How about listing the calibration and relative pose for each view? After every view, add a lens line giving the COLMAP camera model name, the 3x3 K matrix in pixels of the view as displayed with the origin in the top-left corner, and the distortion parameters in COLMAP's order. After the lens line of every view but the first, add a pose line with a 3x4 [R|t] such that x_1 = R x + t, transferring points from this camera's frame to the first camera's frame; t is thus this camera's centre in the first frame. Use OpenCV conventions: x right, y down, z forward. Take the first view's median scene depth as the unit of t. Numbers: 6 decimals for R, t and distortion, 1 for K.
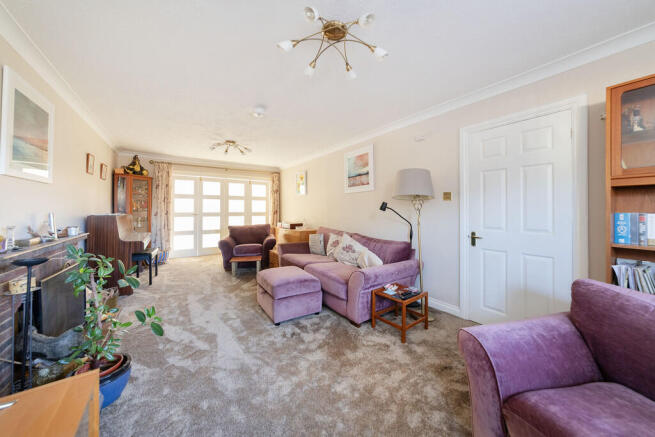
lens RADIAL K [[229.2, 0, 327.1], [0, 229.2, 213.2], [0, 0, 1]] dist [-0.000811, -0.000054]
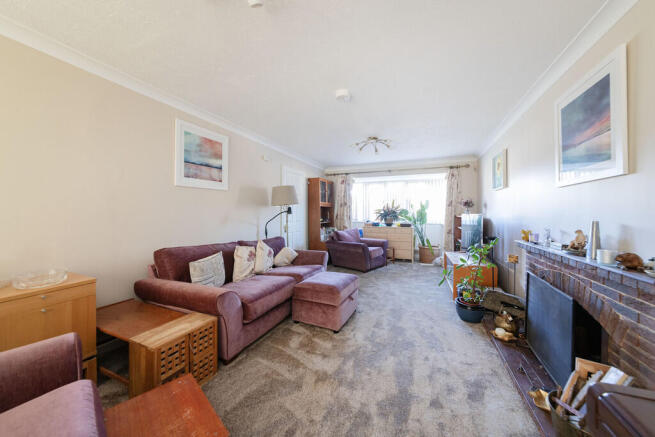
lens RADIAL K [[229.2, 0, 328.5], [0, 229.2, 214.3], [0, 0, 1]] dist [-0.000811, -0.000054]
pose [[-0.477811, -0.002175, 0.878460, -0.694153], [0.003664, 0.999983, 0.004469, -0.013491], [-0.878455, 0.005354, -0.477795, 1.026196]]
